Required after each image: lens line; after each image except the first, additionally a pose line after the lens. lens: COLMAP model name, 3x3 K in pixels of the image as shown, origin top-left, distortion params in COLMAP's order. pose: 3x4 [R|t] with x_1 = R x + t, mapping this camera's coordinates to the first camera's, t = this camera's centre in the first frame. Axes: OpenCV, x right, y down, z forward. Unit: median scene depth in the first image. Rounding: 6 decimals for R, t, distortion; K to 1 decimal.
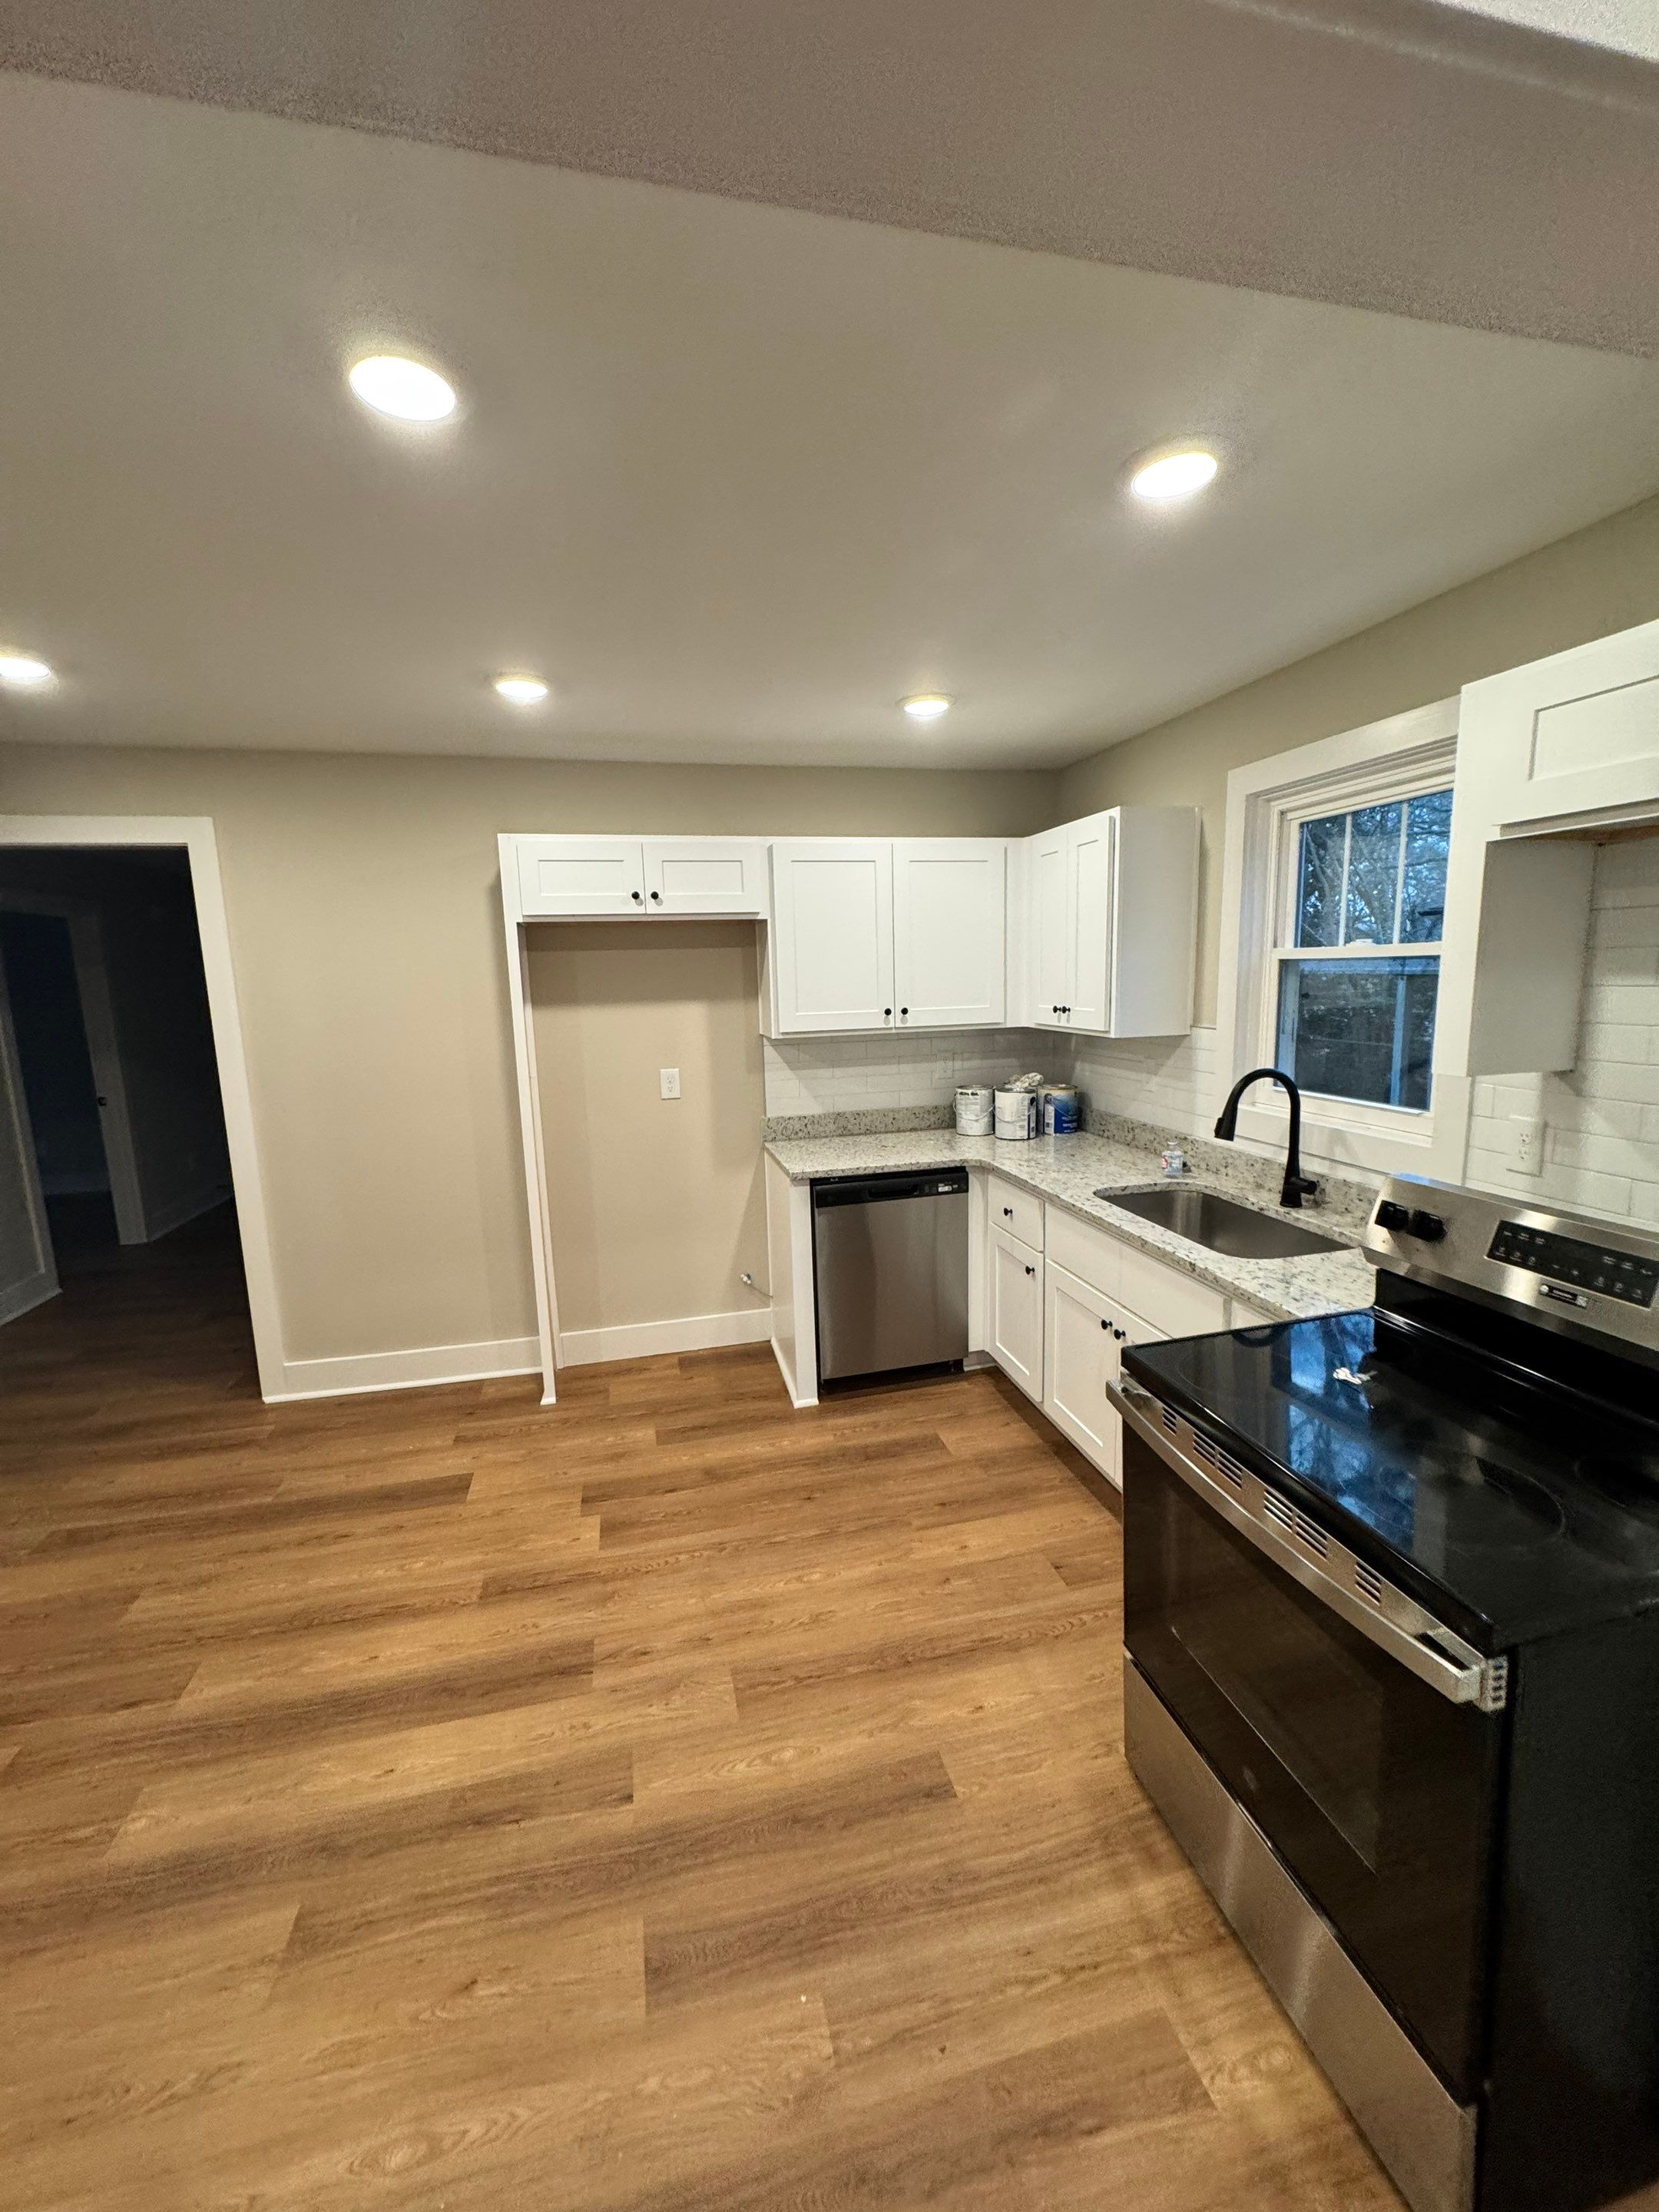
lens RADIAL K [[876.2, 0, 823.3], [0, 876.2, 1094.6], [0, 0, 1]] dist [0.000874, 0.000246]
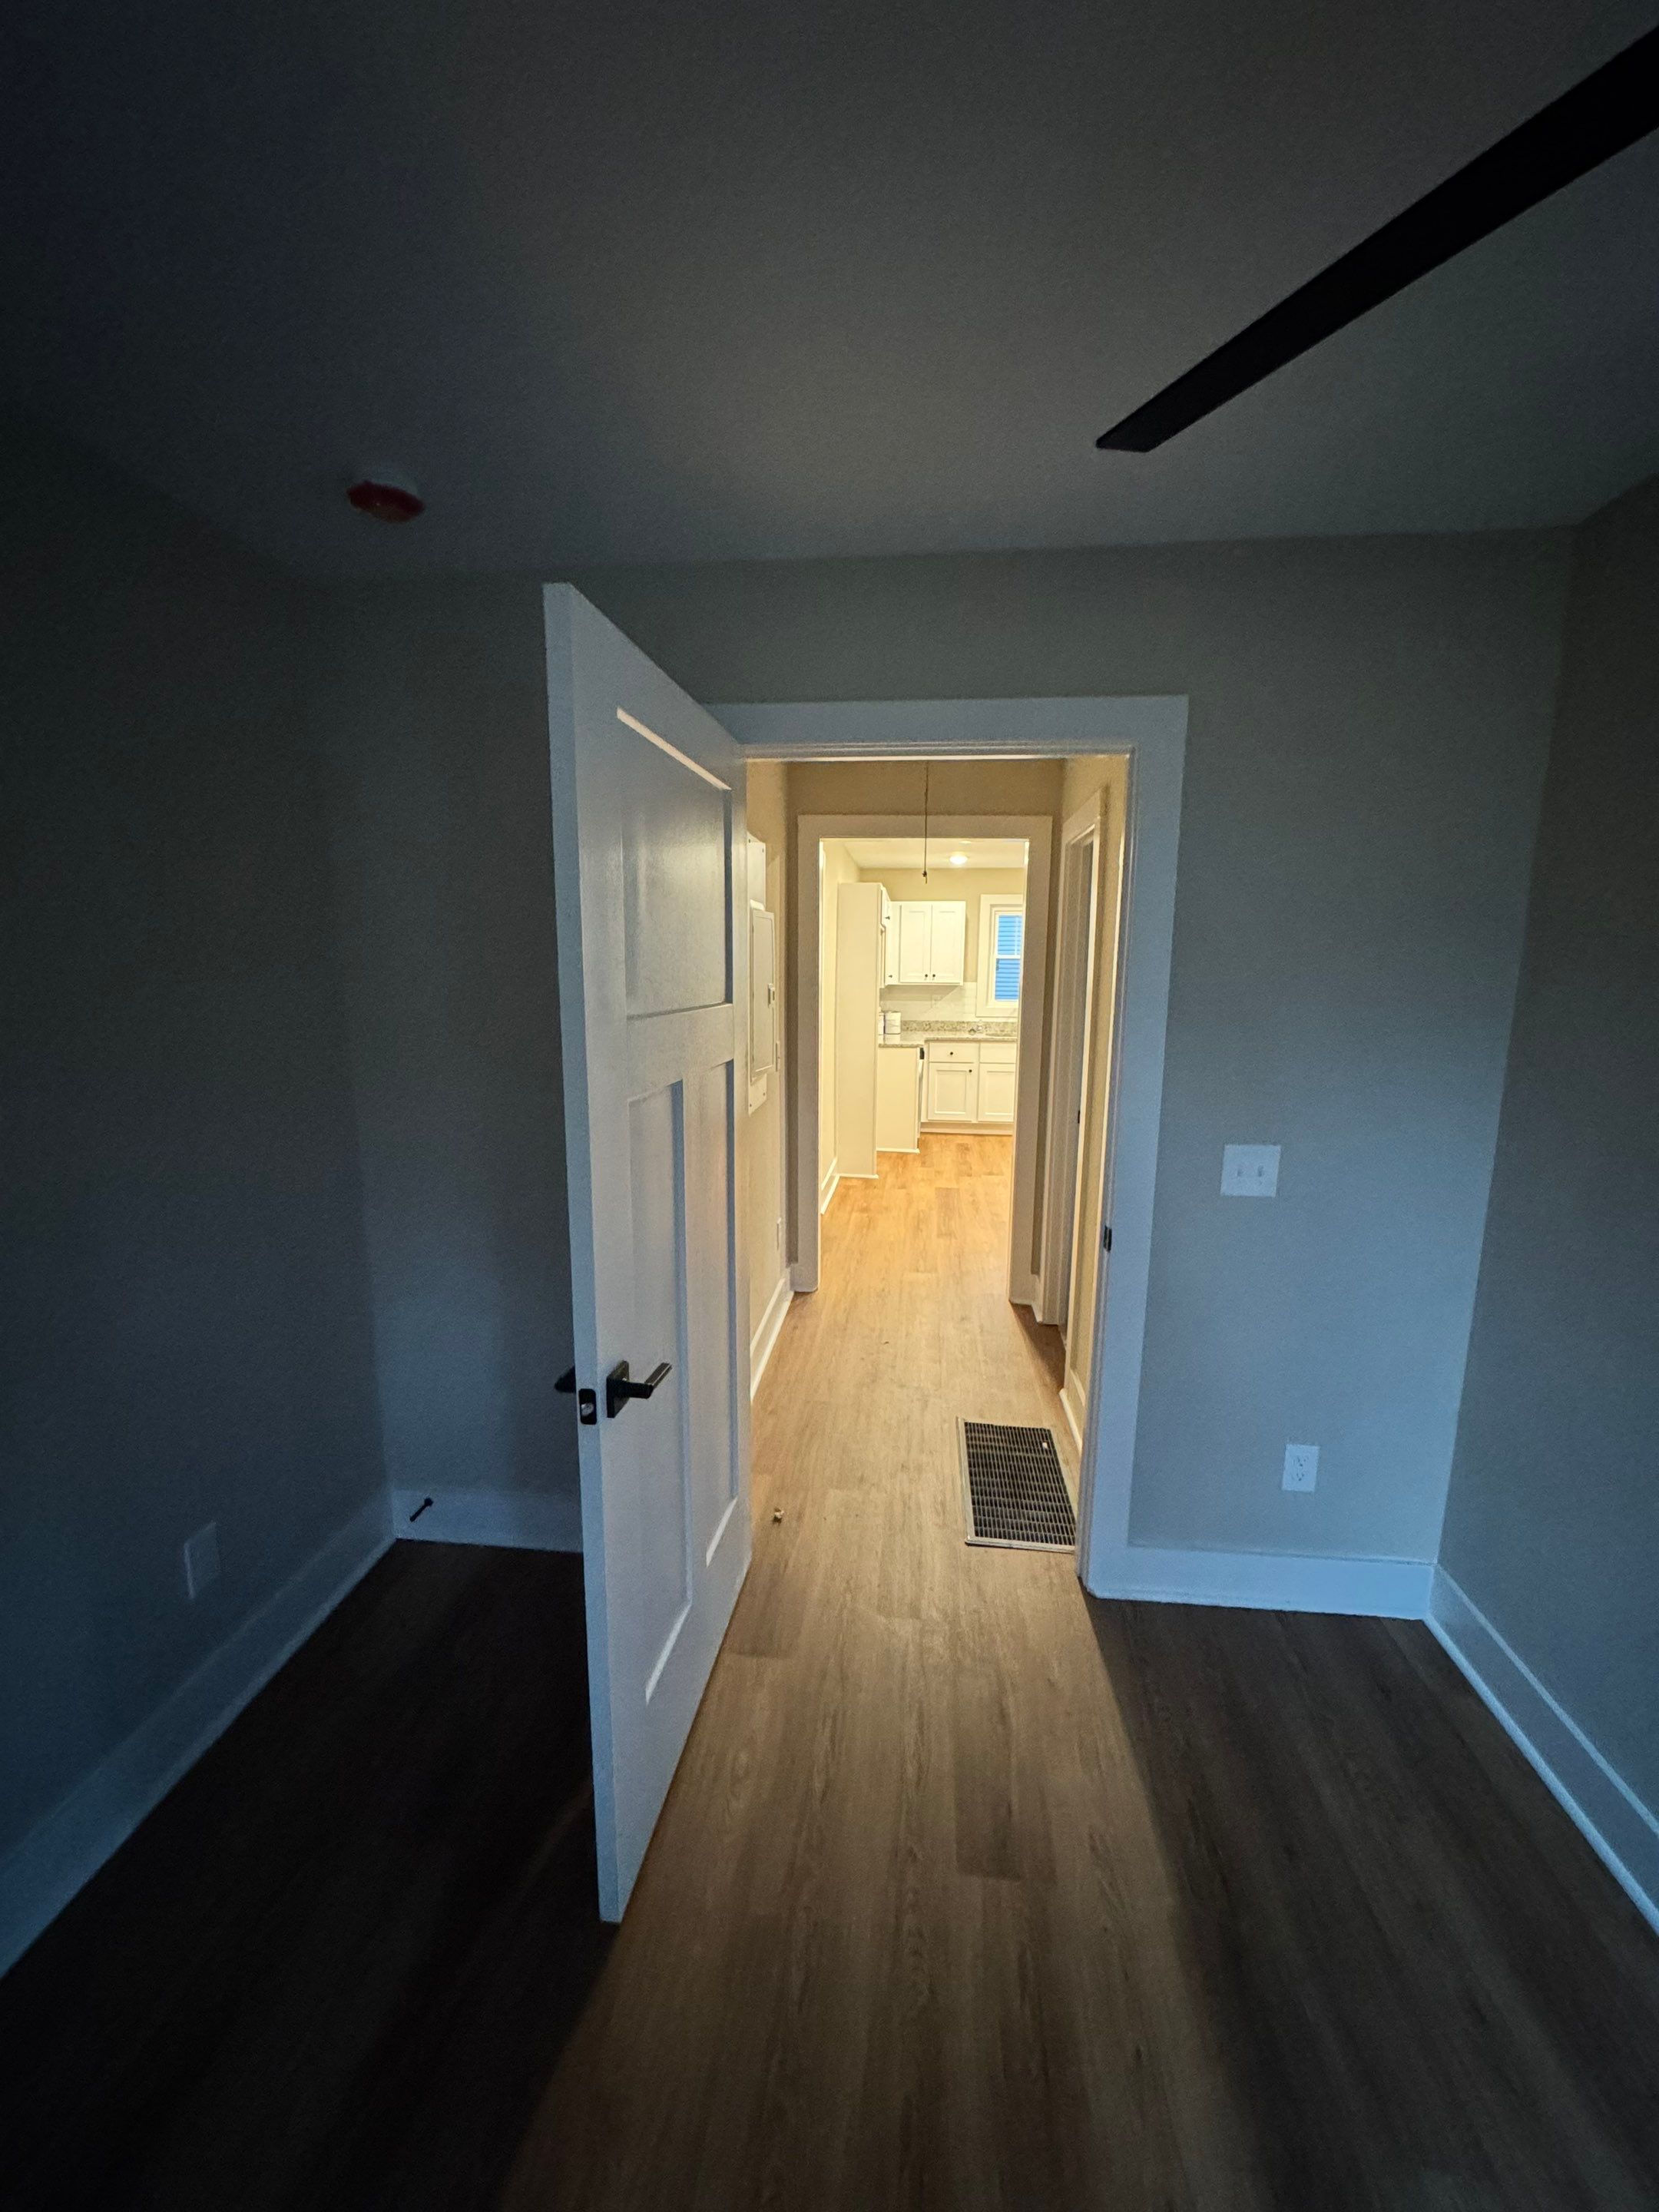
lens RADIAL K [[876.2, 0, 828.7], [0, 876.2, 1104.4], [0, 0, 1]] dist [0.000874, 0.000246]
pose [[0.341914, -0.123860, 0.931533, -2.830964], [0.119212, 0.988984, 0.087742, 0.013055], [-0.932139, 0.081050, 0.352913, 0.540812]]
